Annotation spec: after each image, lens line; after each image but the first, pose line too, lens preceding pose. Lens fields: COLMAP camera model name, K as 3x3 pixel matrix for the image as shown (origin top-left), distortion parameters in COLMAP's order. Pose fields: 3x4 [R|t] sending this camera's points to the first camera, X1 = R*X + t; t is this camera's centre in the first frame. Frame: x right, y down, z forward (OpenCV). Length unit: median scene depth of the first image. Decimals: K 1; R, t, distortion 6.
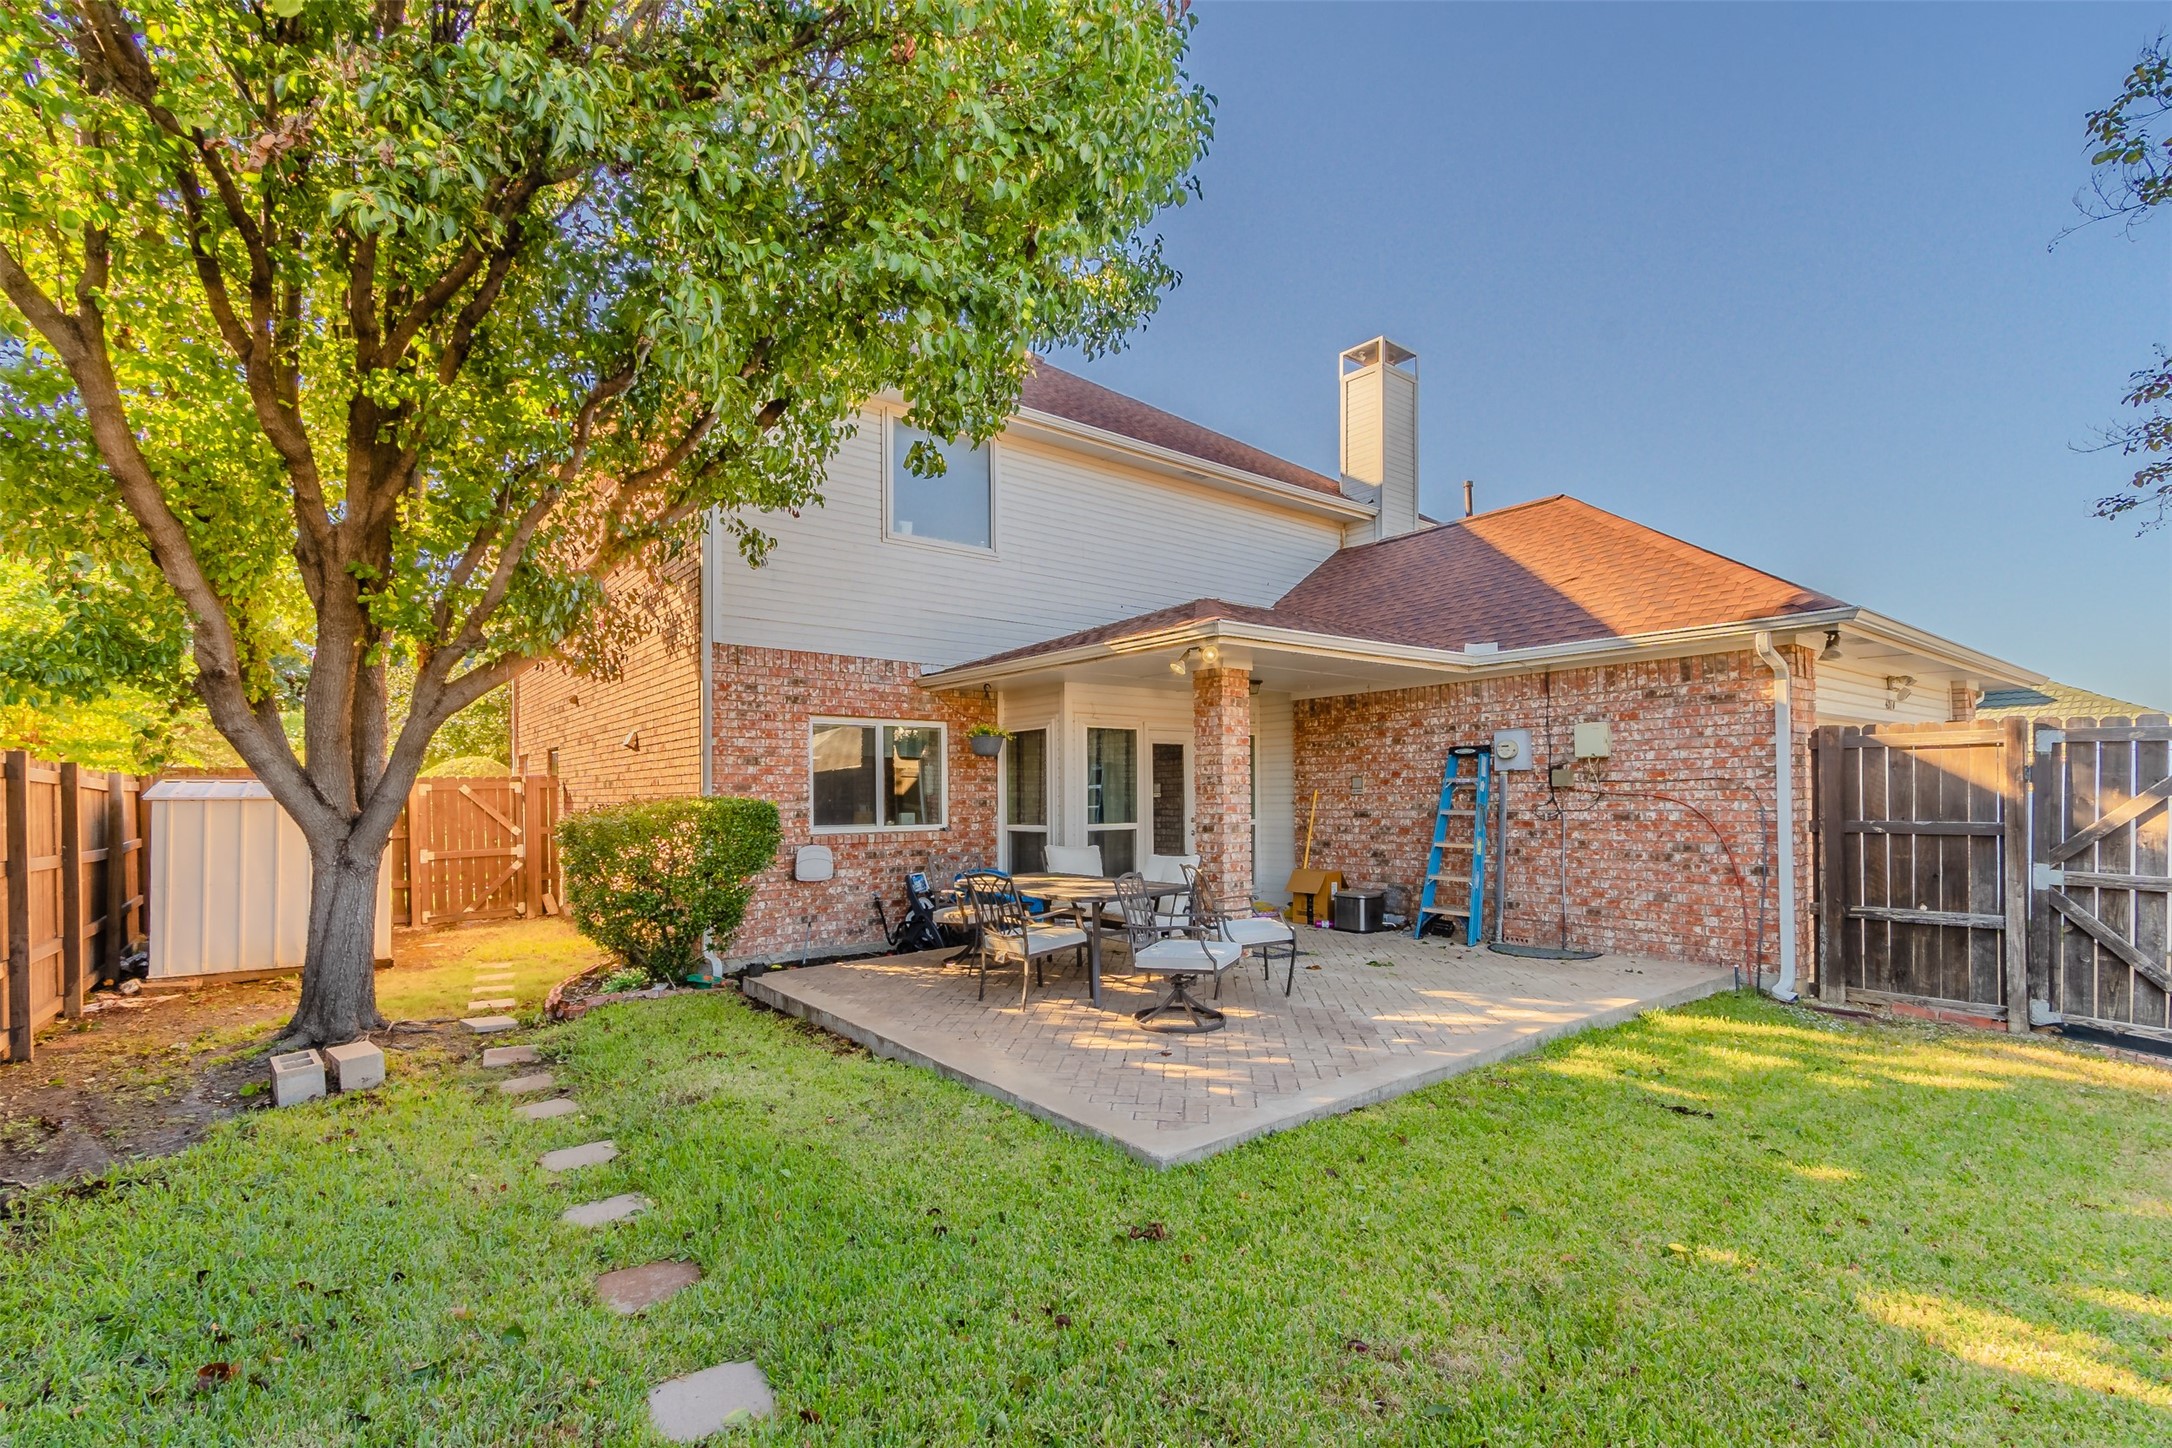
lens RADIAL K [[935.6, 0, 1085.5], [0, 935.6, 752.9], [0, 0, 1]] dist [0.001688, 0.000014]
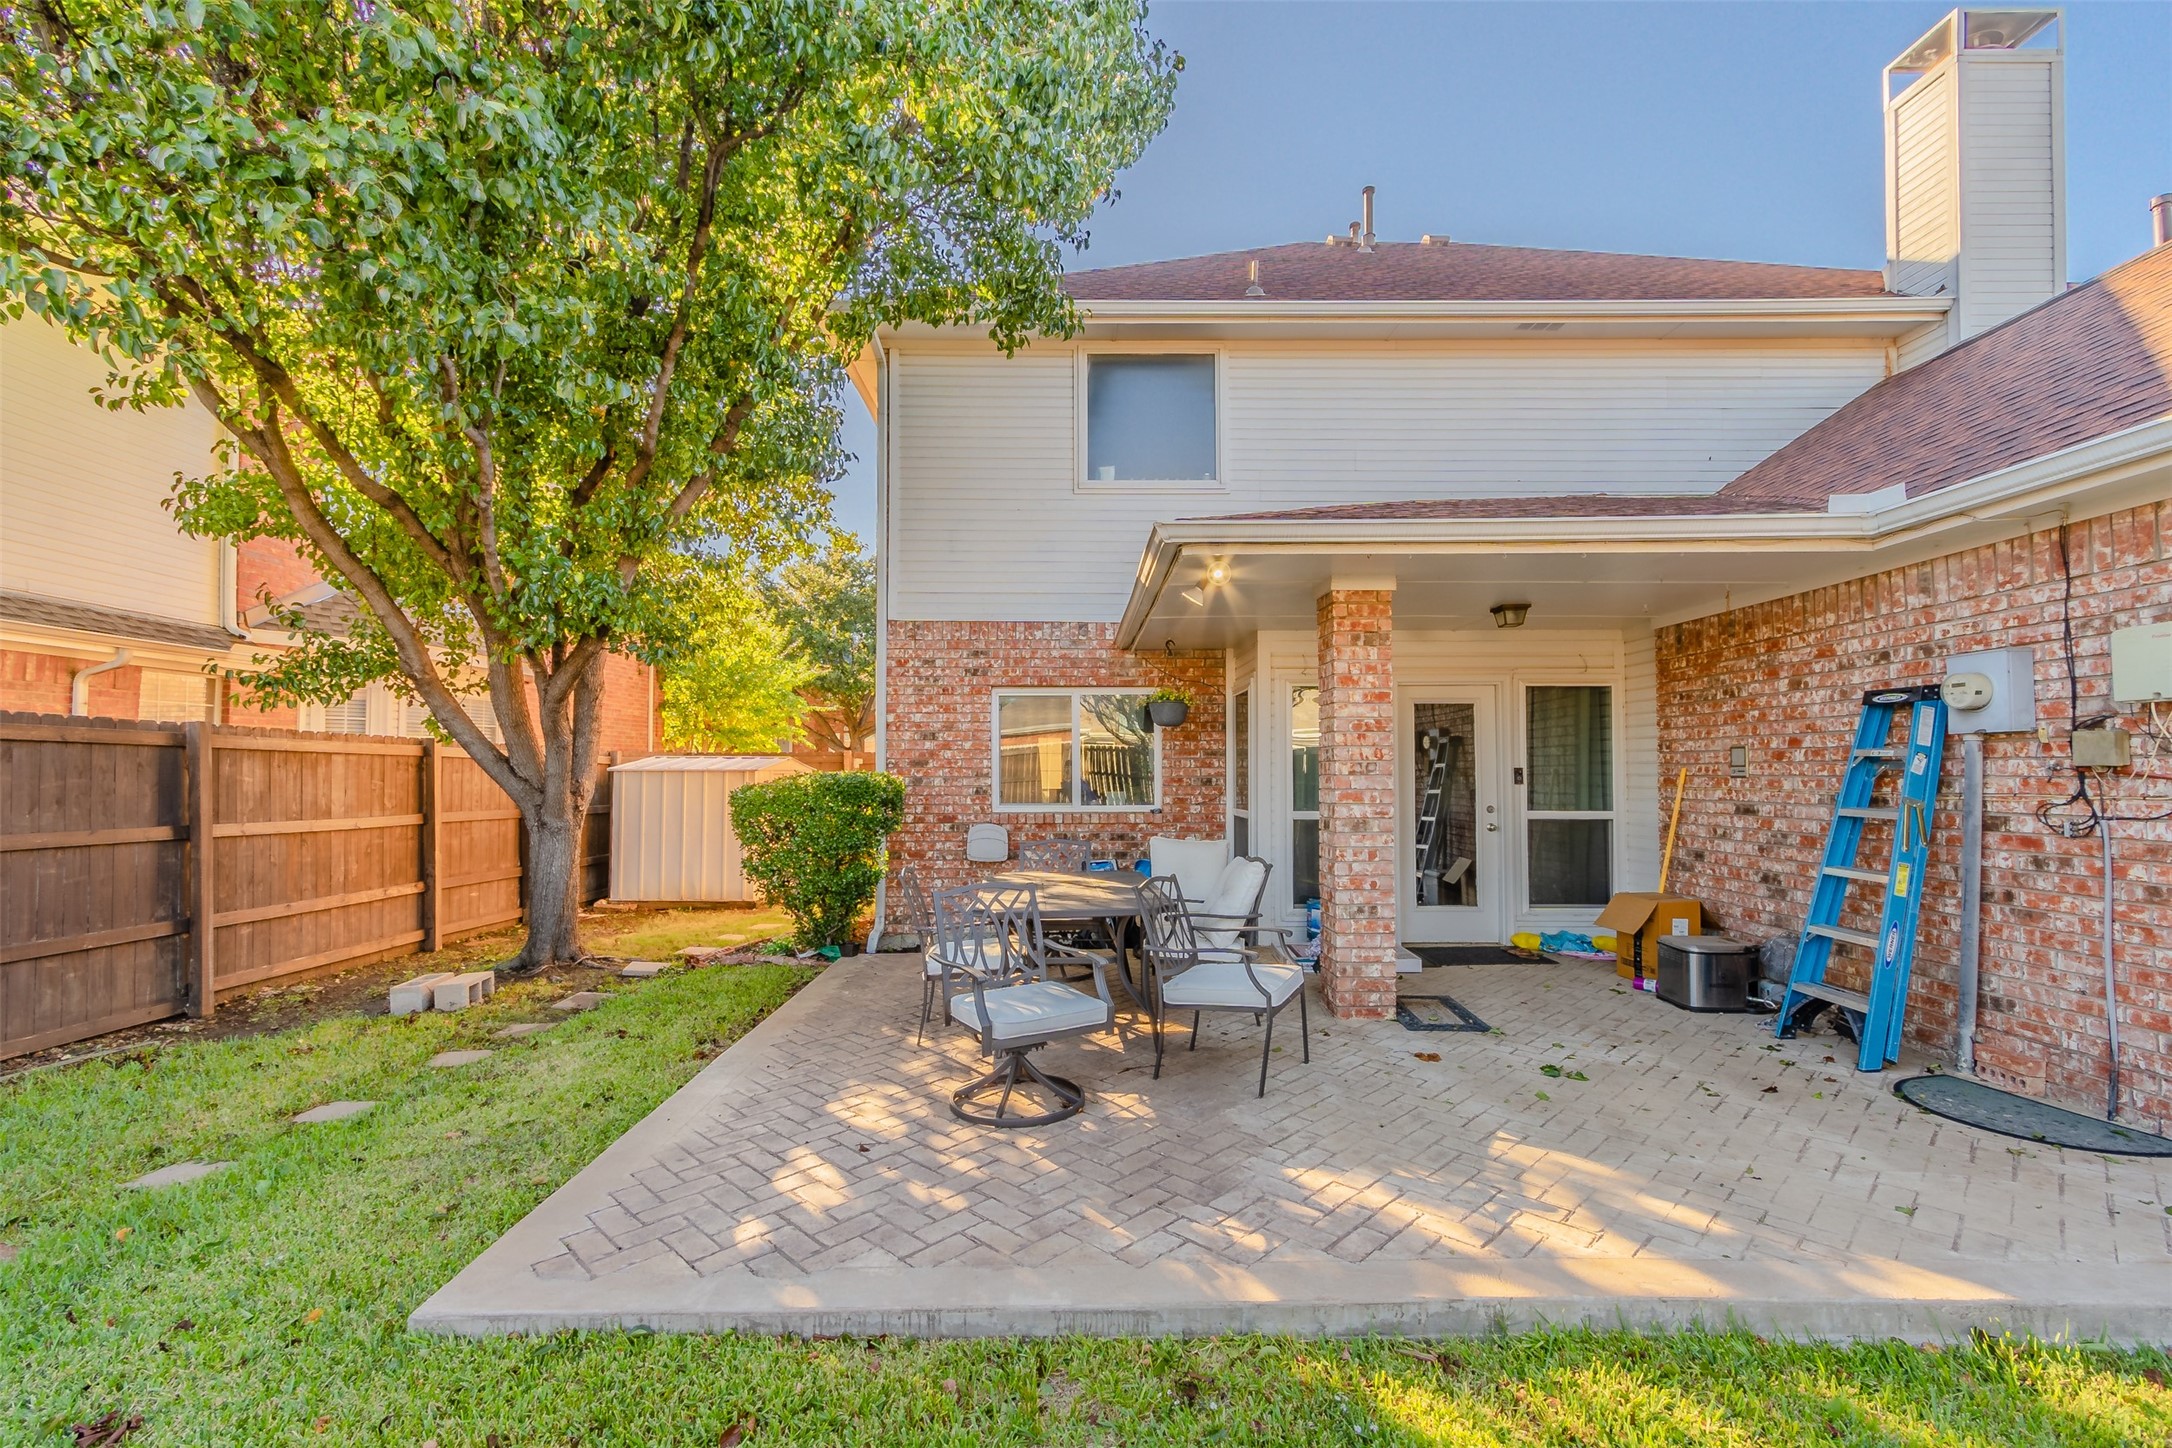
lens RADIAL K [[935.0, 0, 1086.2], [0, 935.0, 717.7], [0, 0, 1]] dist [0.001002, -0.000394]
pose [[0.795440, -0.026653, -0.605446, 0.370297], [0.022318, 0.999643, -0.014685, 0.007086], [0.605622, -0.001832, 0.795751, 0.307755]]
